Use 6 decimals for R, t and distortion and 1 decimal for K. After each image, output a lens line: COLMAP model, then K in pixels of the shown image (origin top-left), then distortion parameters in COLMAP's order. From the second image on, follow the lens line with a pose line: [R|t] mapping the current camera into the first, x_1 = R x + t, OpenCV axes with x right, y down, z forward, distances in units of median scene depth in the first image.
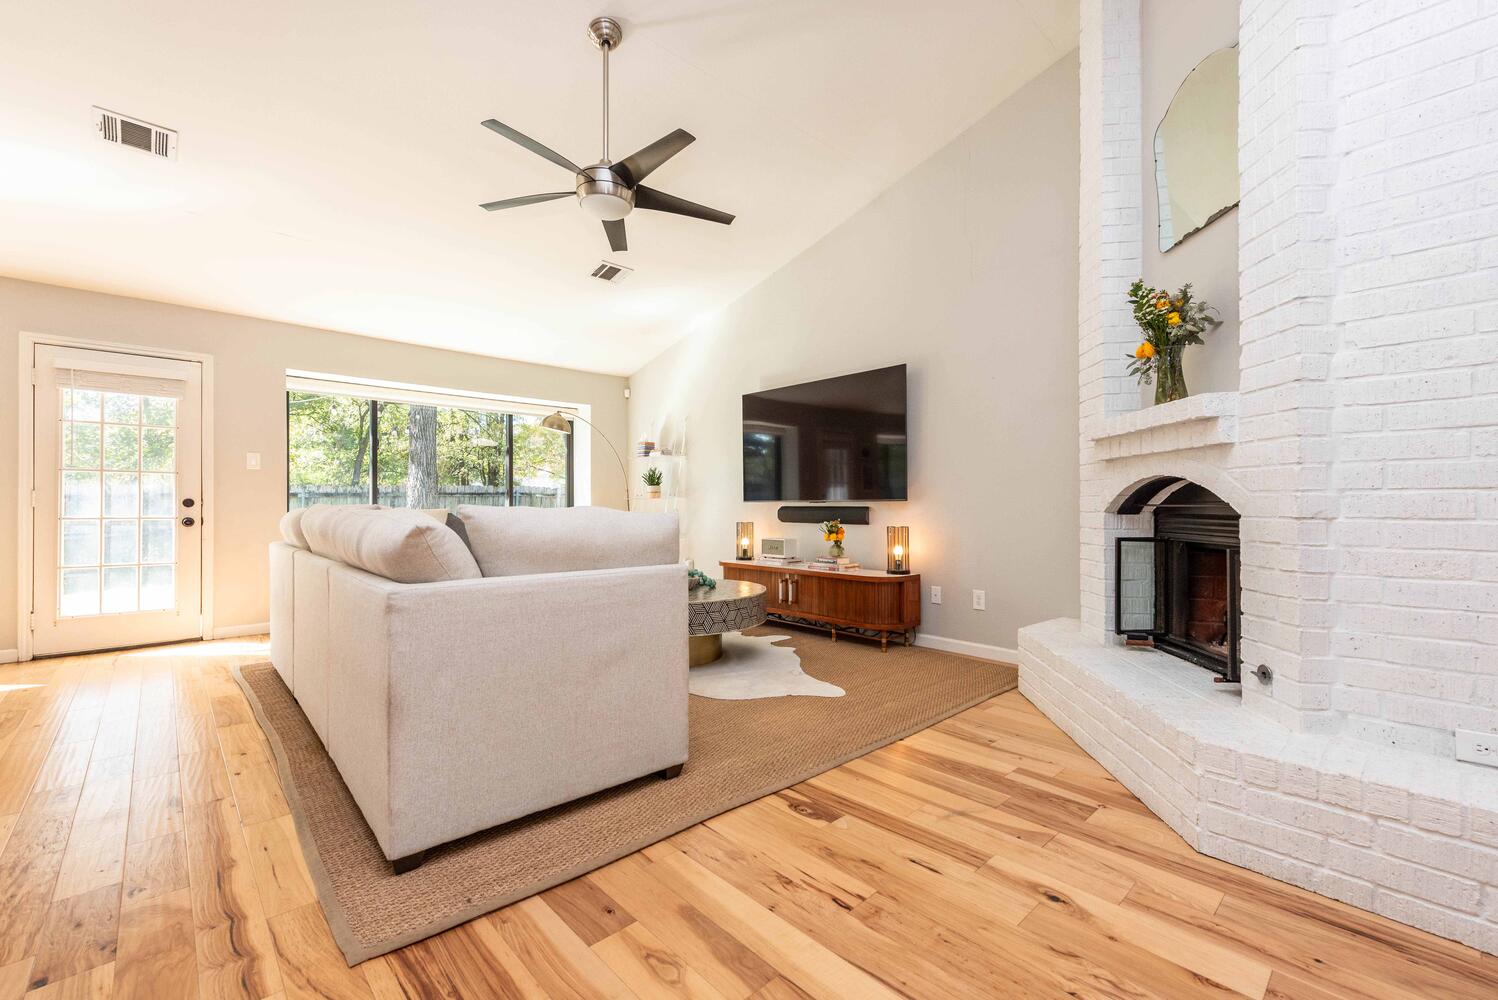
lens RADIAL K [[627.8, 0, 749.0], [0, 627.8, 500.0], [0, 0, 1]] dist [0.006257, -0.000315]
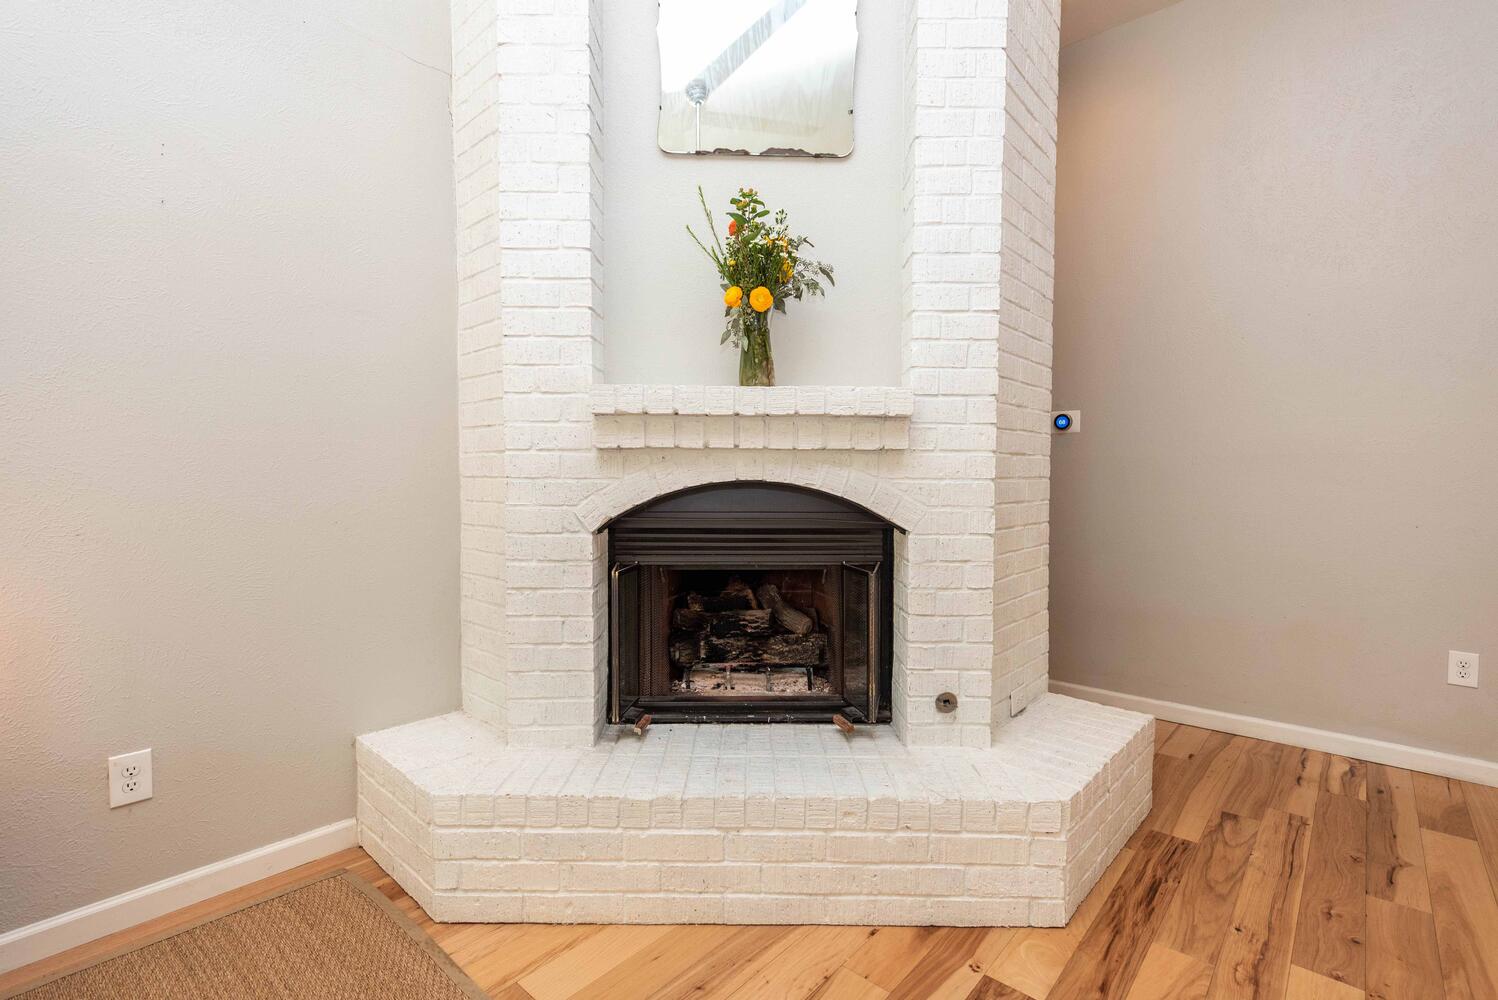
lens RADIAL K [[655.4, 0, 677.2], [0, 655.4, 505.6], [0, 0, 1]] dist [-0.002346, -0.001005]
pose [[-0.074180, -0.053243, 0.995823, -0.049152], [-0.003405, 0.998581, 0.053137, -0.029803], [-0.997239, 0.000551, -0.074256, 0.678044]]
